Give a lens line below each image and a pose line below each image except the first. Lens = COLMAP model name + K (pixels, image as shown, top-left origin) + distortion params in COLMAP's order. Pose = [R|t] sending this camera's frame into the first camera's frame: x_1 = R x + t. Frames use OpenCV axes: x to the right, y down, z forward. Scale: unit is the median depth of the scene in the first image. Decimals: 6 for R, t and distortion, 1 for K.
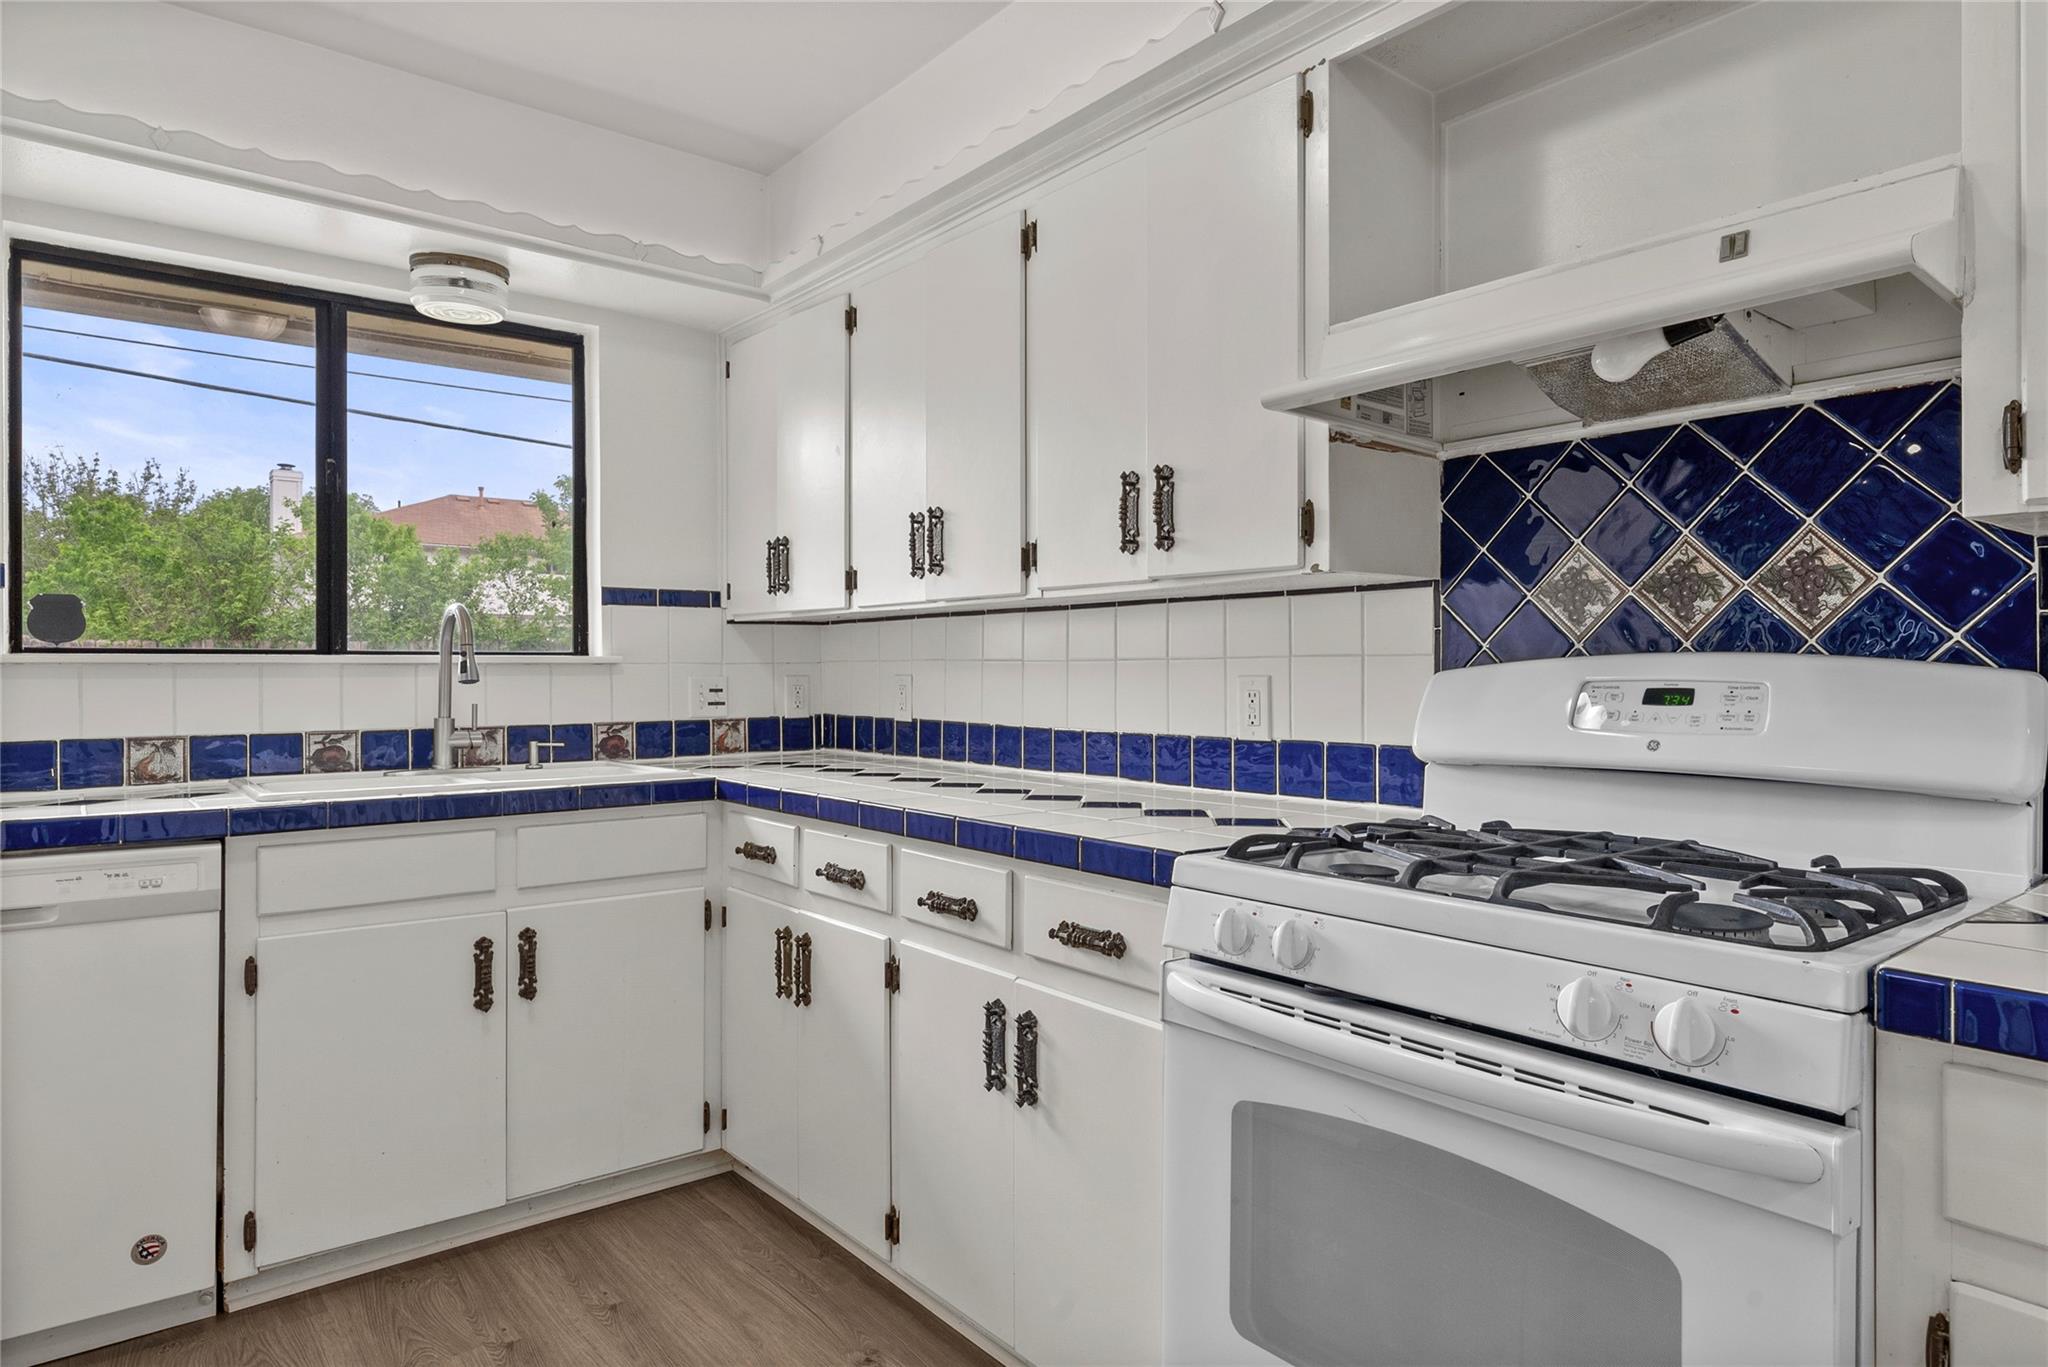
lens RADIAL K [[1204.3, 0, 1026.0], [0, 1204.3, 678.6], [0, 0, 1]] dist [0.003561, -0.000476]
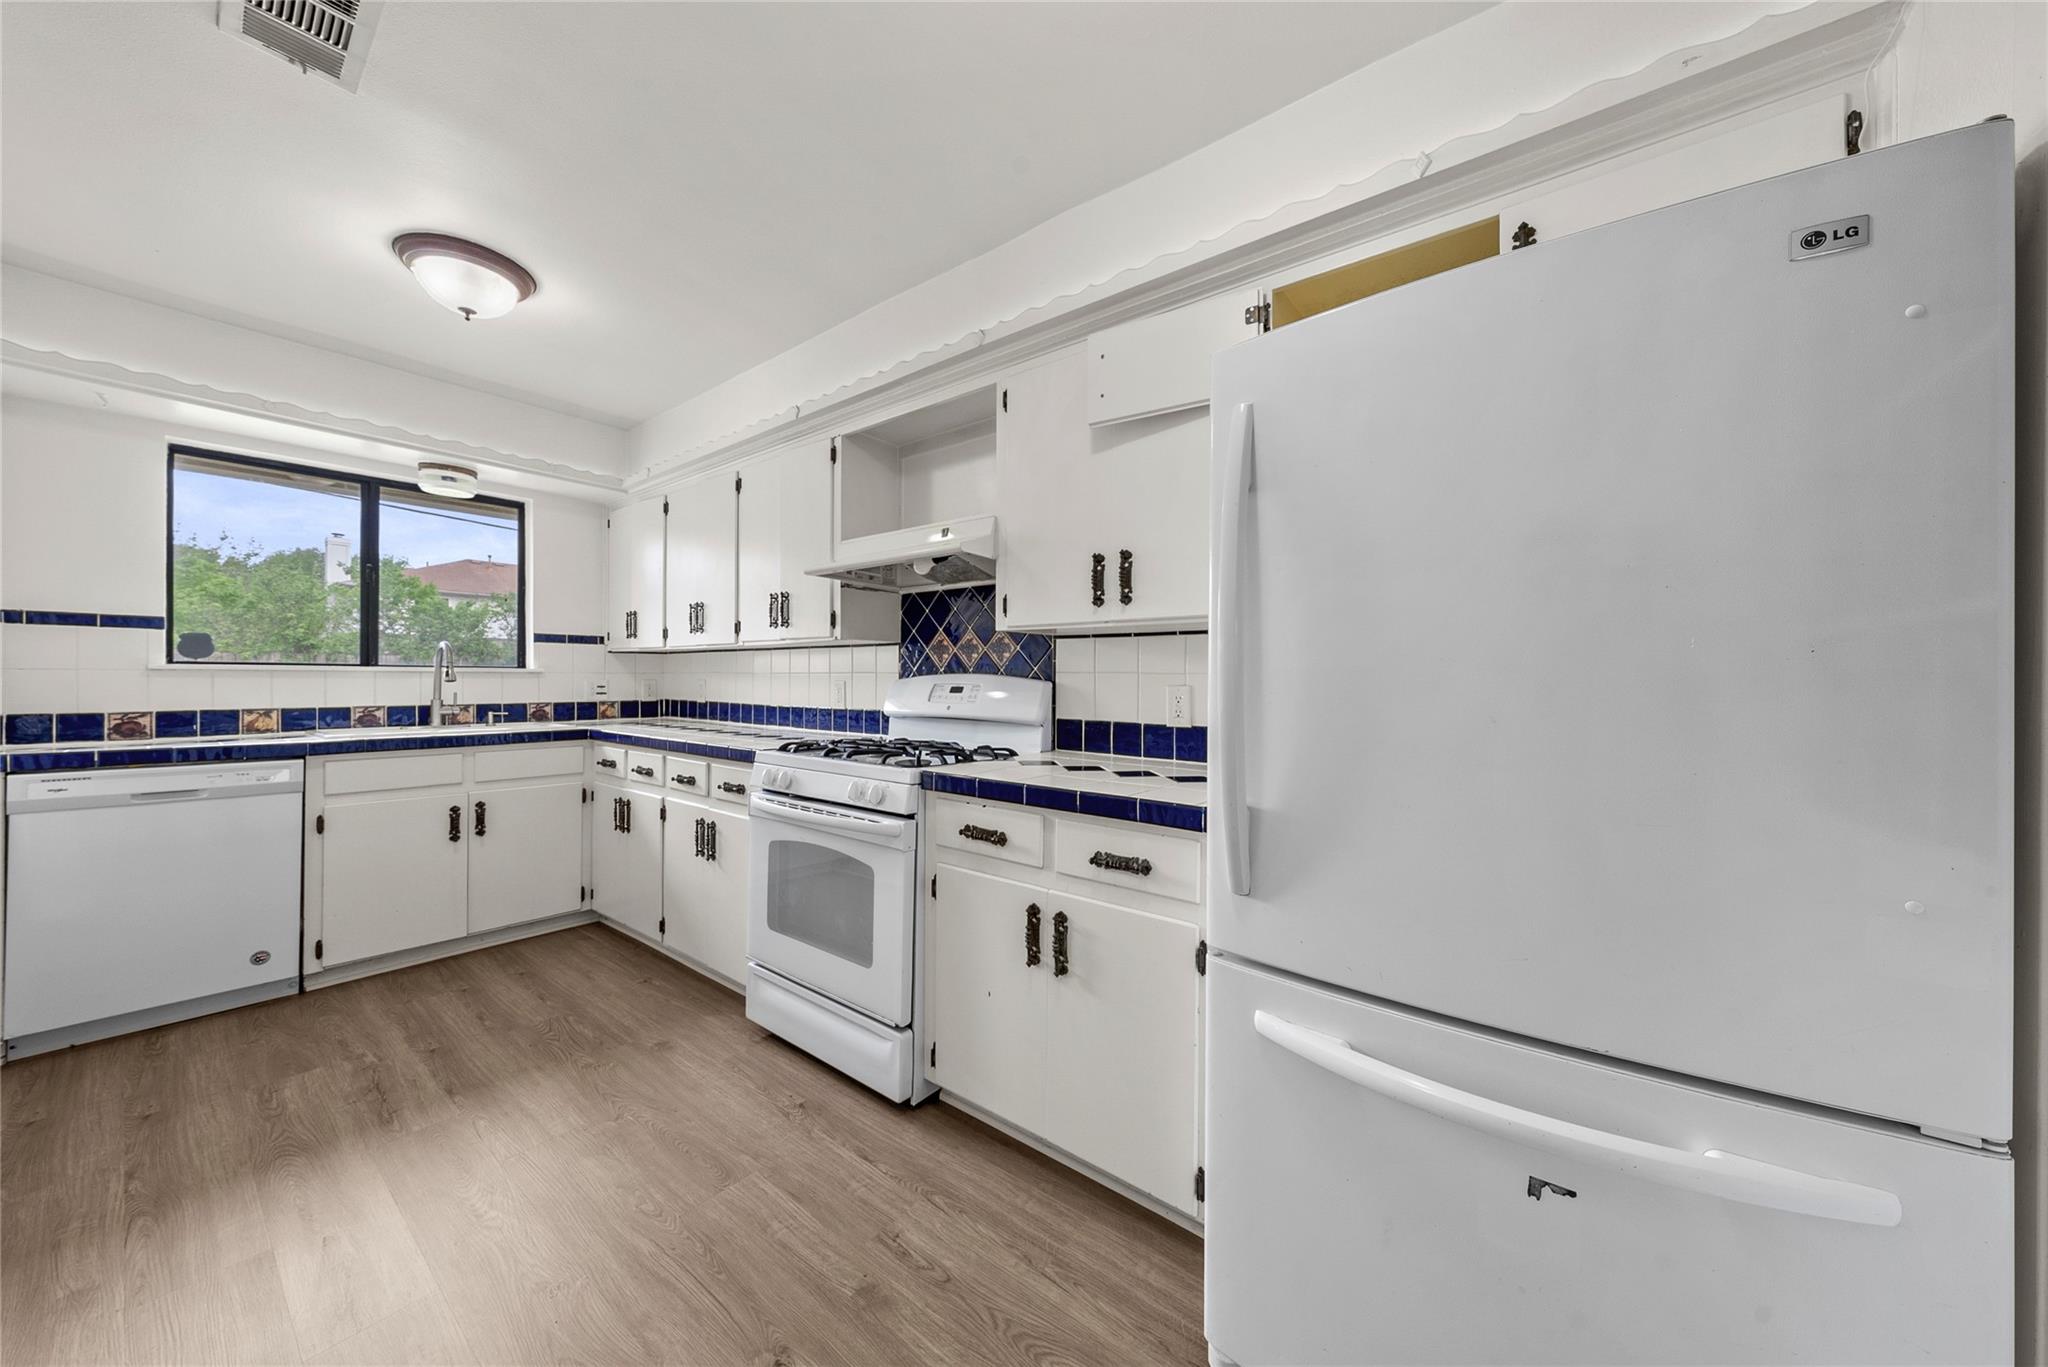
lens RADIAL K [[697.0, 0, 1020.9], [0, 697.0, 683.6], [0, 0, 1]] dist [-0.000226, 0.000039]
pose [[0.974490, 0.007177, 0.224317, 0.225290], [-0.007187, 0.999974, -0.000773, 0.000789], [-0.224317, -0.000859, 0.974516, -0.379146]]
